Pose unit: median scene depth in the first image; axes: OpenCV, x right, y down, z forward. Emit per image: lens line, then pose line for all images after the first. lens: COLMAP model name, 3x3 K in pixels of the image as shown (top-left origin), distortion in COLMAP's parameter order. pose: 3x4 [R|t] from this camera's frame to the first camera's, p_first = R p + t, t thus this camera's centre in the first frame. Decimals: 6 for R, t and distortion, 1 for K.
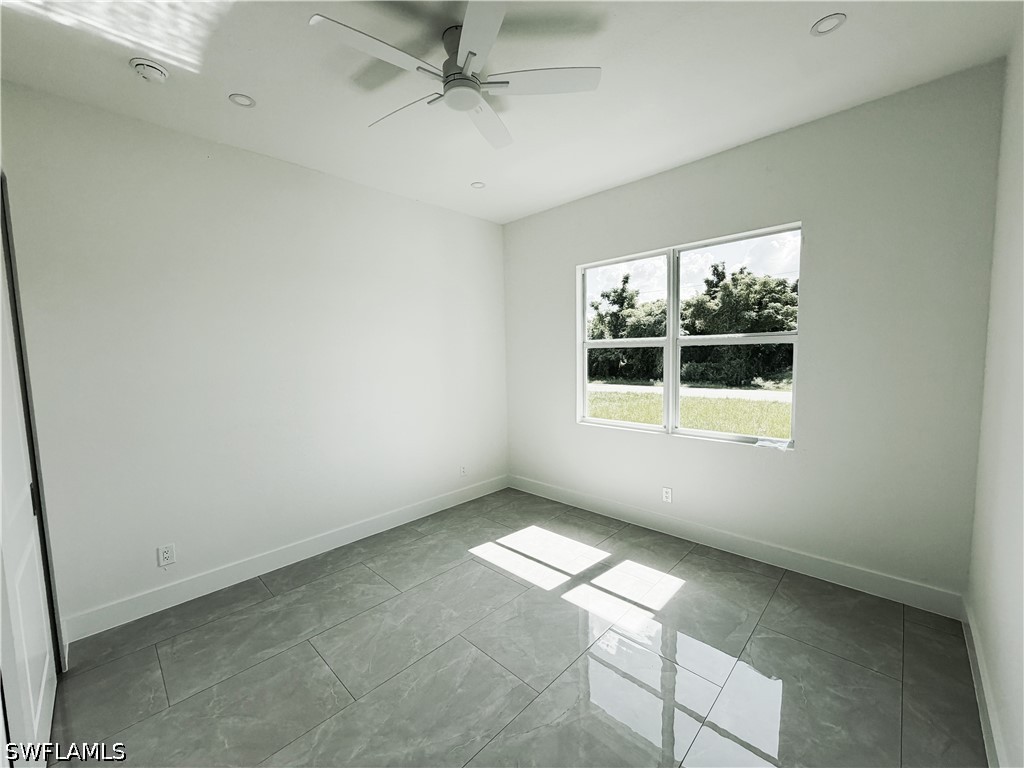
lens RADIAL K [[408.2, 0, 511.4], [0, 408.2, 384.9], [0, 0, 1]] dist [-0.000291, 0.000199]
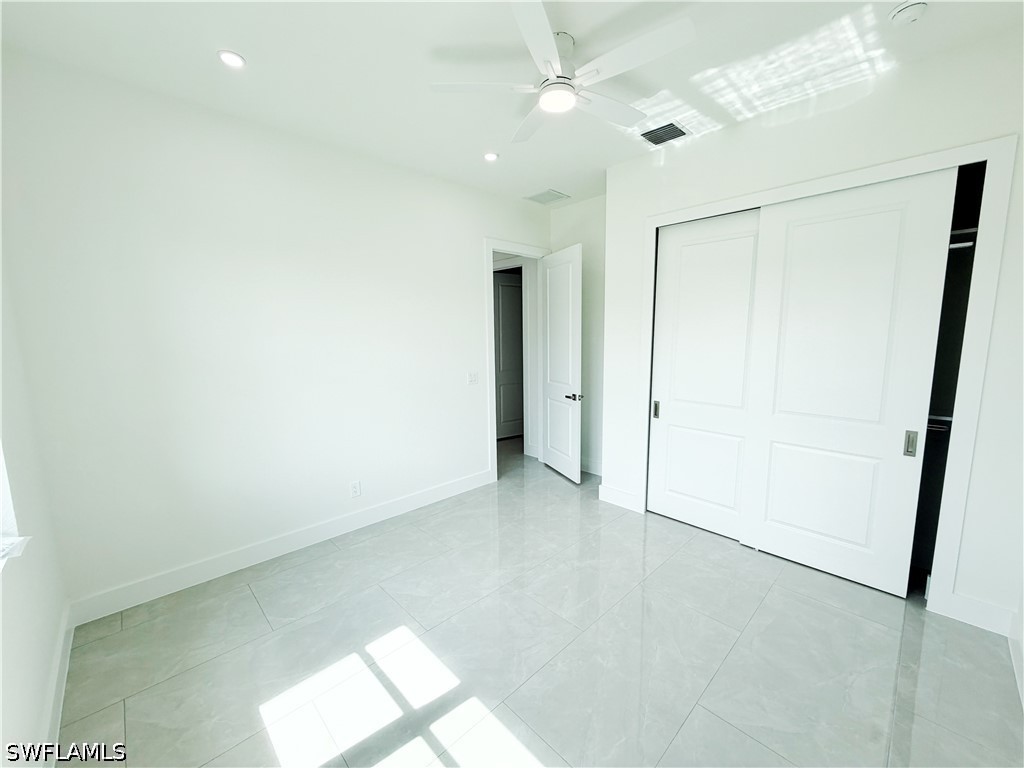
lens RADIAL K [[408.2, 0, 511.4], [0, 408.2, 384.9], [0, 0, 1]] dist [-0.000291, 0.000199]
pose [[-0.998791, 0.031264, 0.037943, -0.010235], [0.038407, 0.977964, 0.205208, -0.126538], [-0.030691, 0.206417, -0.977983, 1.448824]]
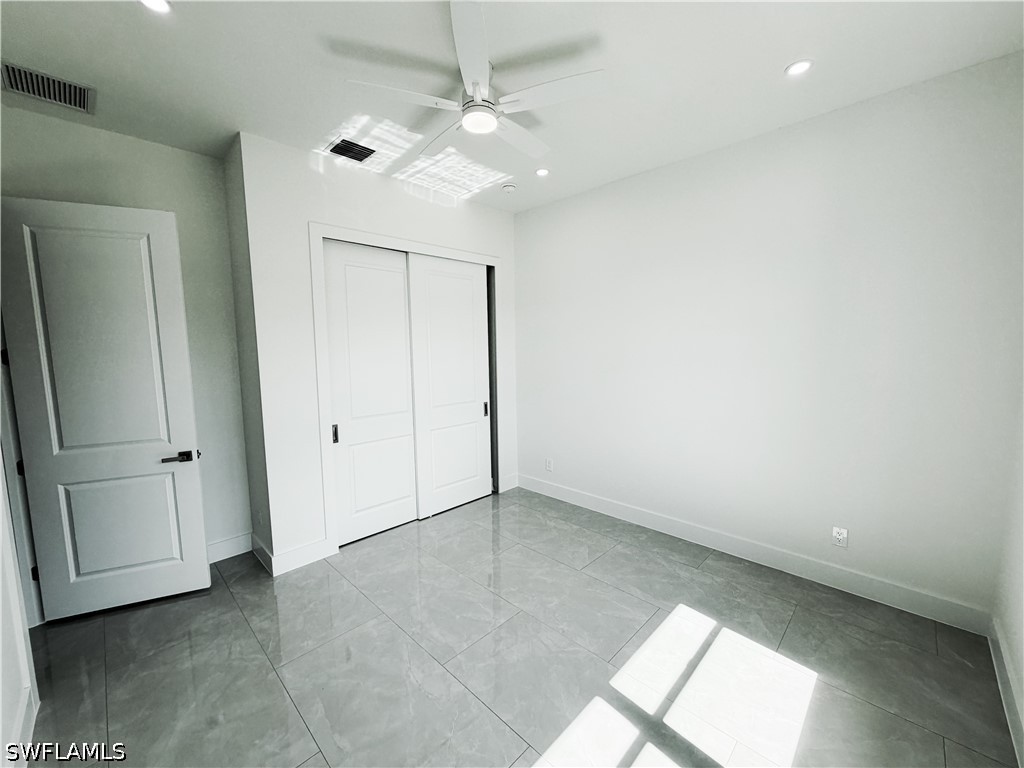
lens RADIAL K [[408.2, 0, 511.4], [0, 408.2, 384.9], [0, 0, 1]] dist [-0.000291, 0.000199]
pose [[-0.005953, 0.122698, -0.992426, 0.696282], [-0.063514, 0.990394, 0.122827, -0.091426], [0.997963, 0.063764, 0.001898, 0.739588]]
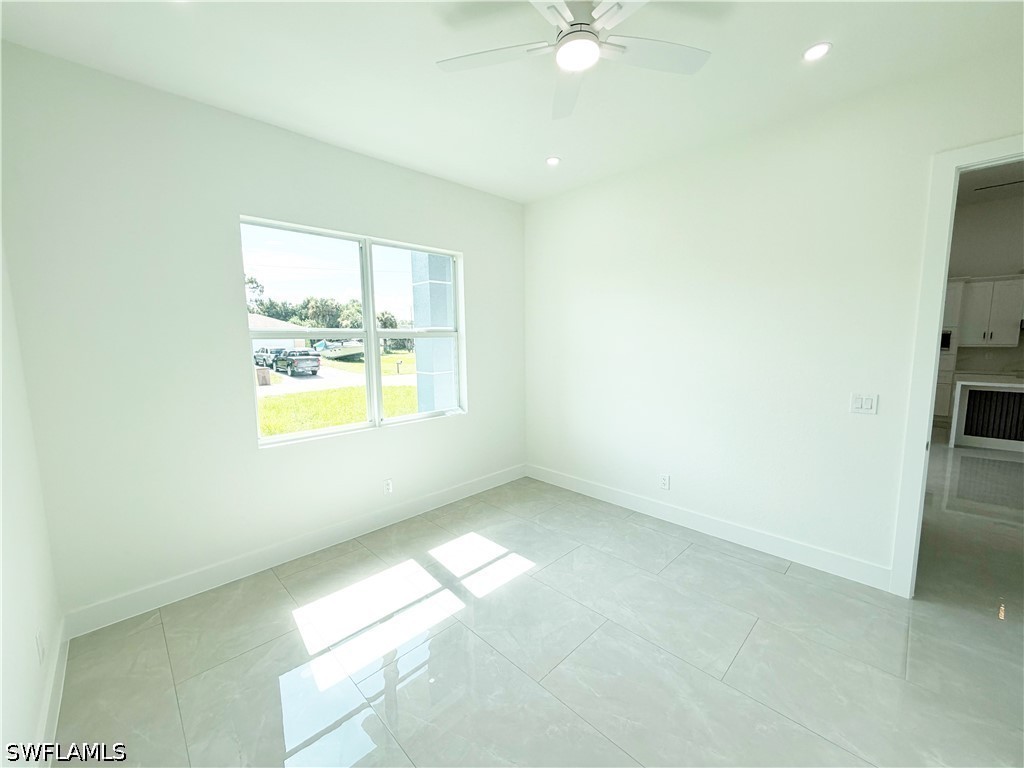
lens RADIAL K [[408.2, 0, 511.4], [0, 408.2, 384.9], [0, 0, 1]] dist [-0.000291, 0.000199]
pose [[0.021652, -0.093195, 0.995412, -0.708728], [0.091792, 0.991626, 0.090843, -0.051054], [-0.995543, 0.089404, 0.030026, 0.774822]]
